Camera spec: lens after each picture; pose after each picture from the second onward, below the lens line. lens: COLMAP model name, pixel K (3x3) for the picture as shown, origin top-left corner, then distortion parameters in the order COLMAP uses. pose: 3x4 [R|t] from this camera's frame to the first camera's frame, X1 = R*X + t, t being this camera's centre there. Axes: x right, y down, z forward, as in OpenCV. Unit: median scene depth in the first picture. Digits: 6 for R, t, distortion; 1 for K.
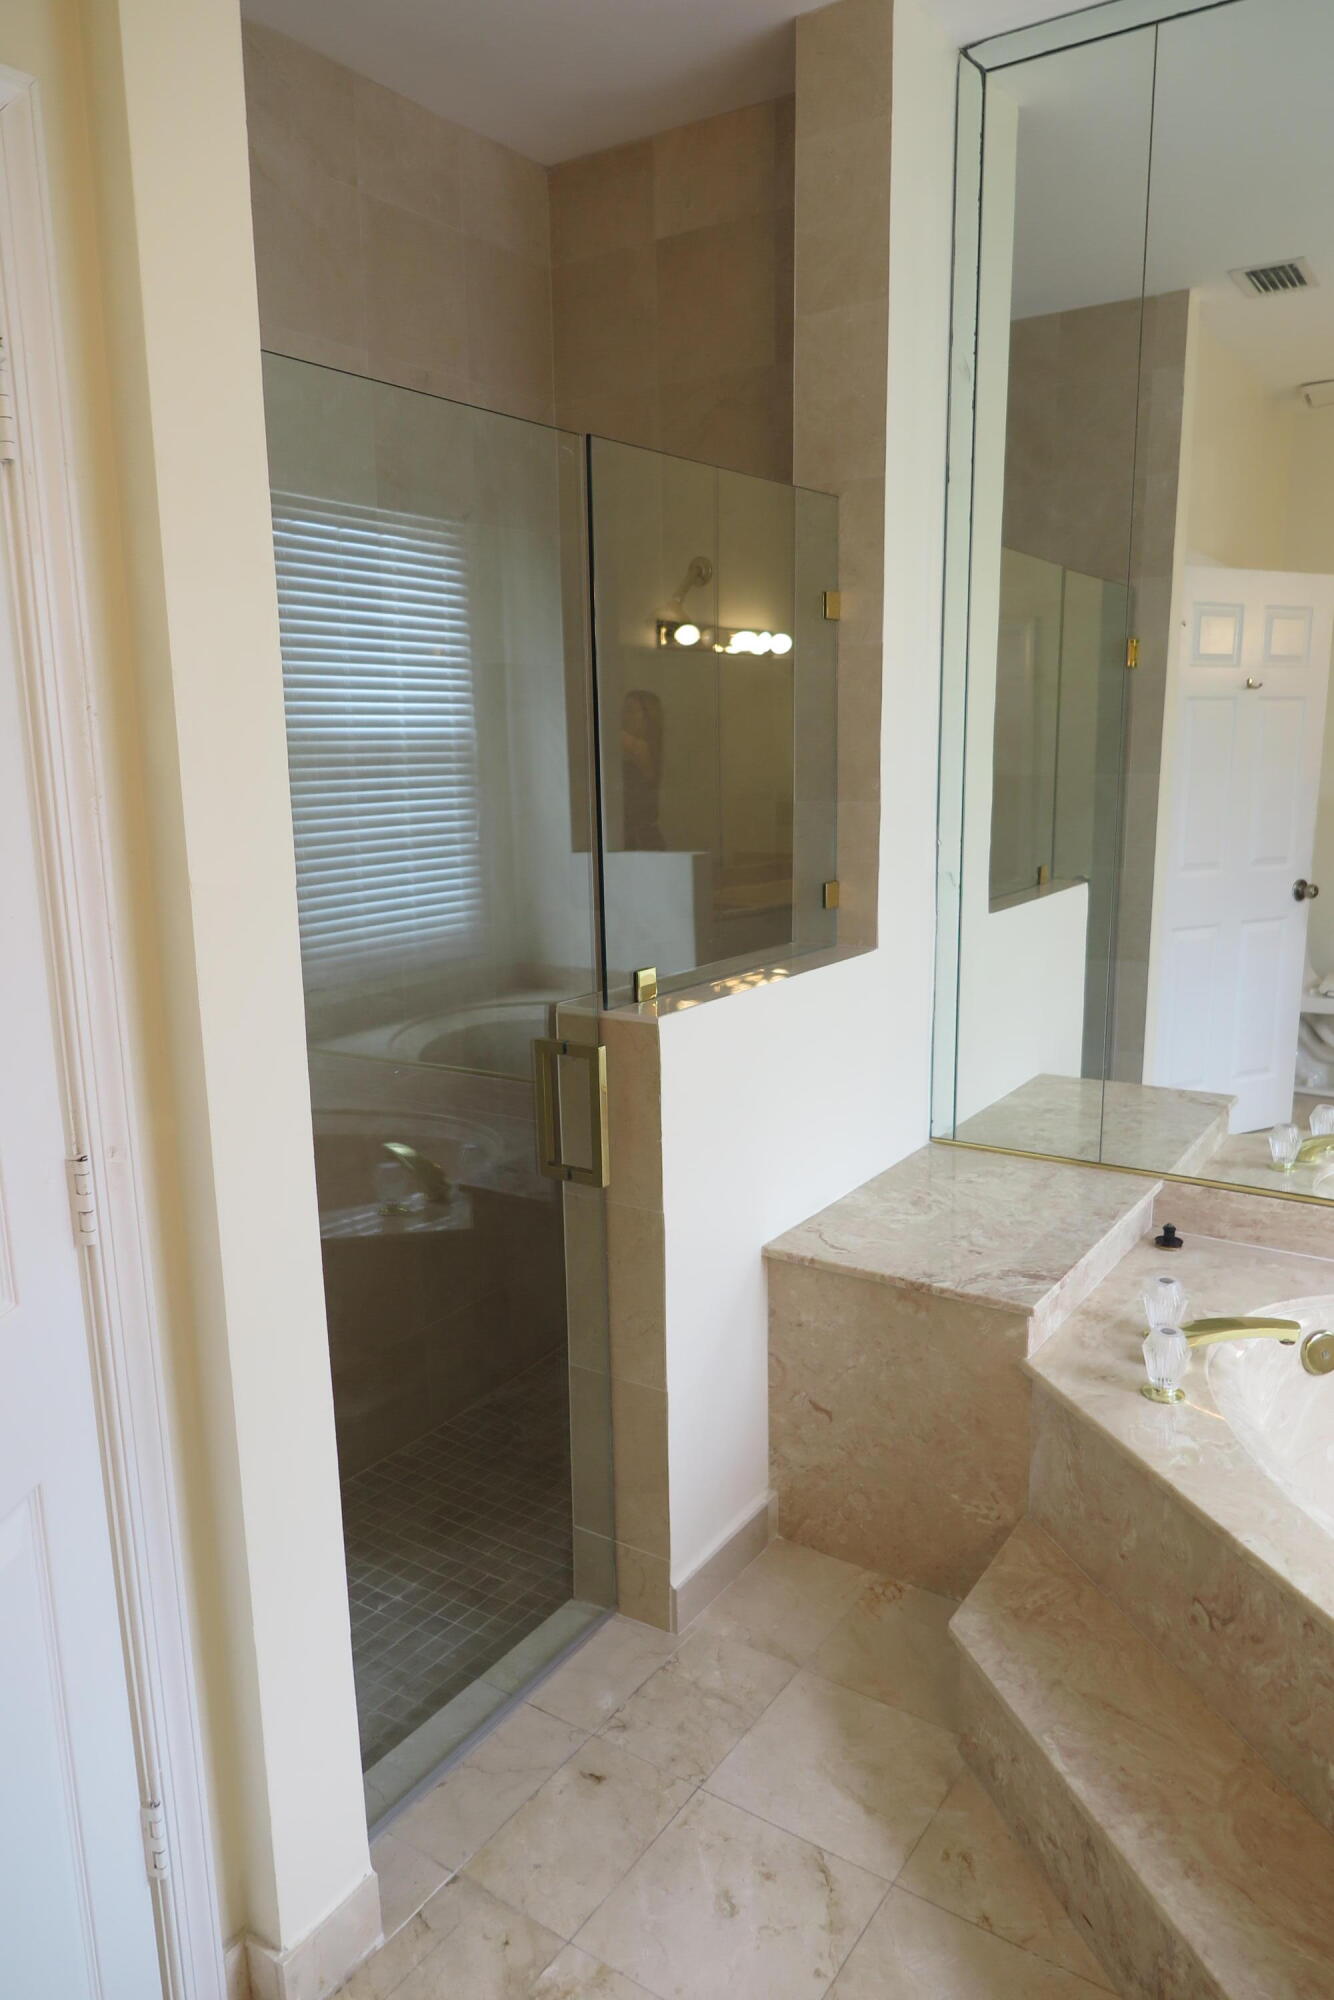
lens RADIAL K [[1356.9, 0, 668.1], [0, 1356.9, 1003.0], [0, 0, 1]] dist [-0.000079, 0.000531]
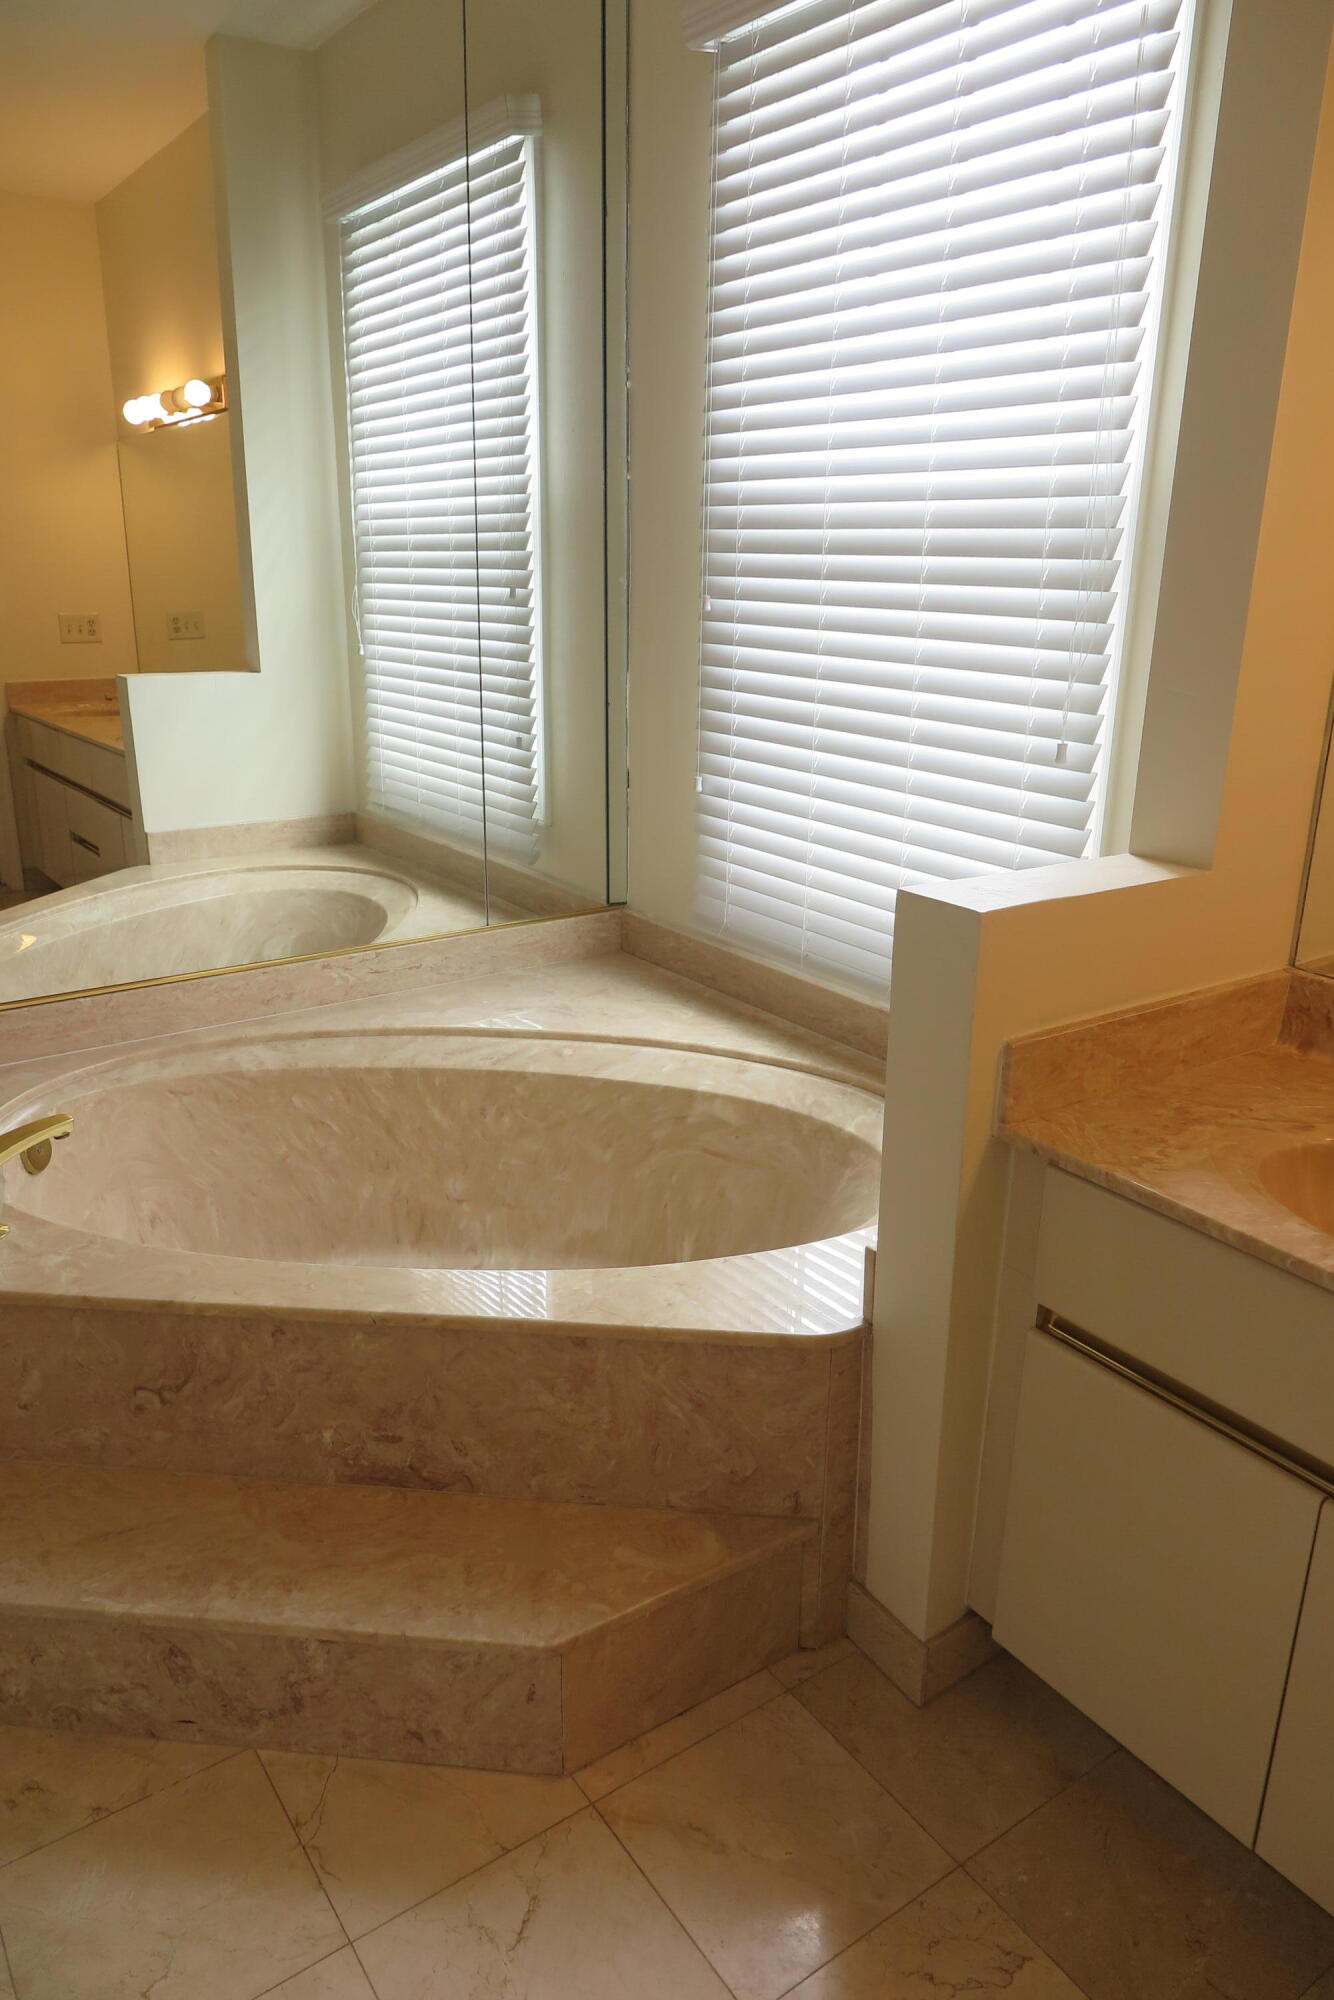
lens RADIAL K [[1356.9, 0, 666.4], [0, 1356.9, 1000.4], [0, 0, 1]] dist [-0.000079, 0.000531]
pose [[0.358300, -0.267797, 0.894375, -0.301466], [0.169047, 0.960752, 0.219950, 0.014942], [-0.918175, 0.072383, 0.389507, 0.254014]]
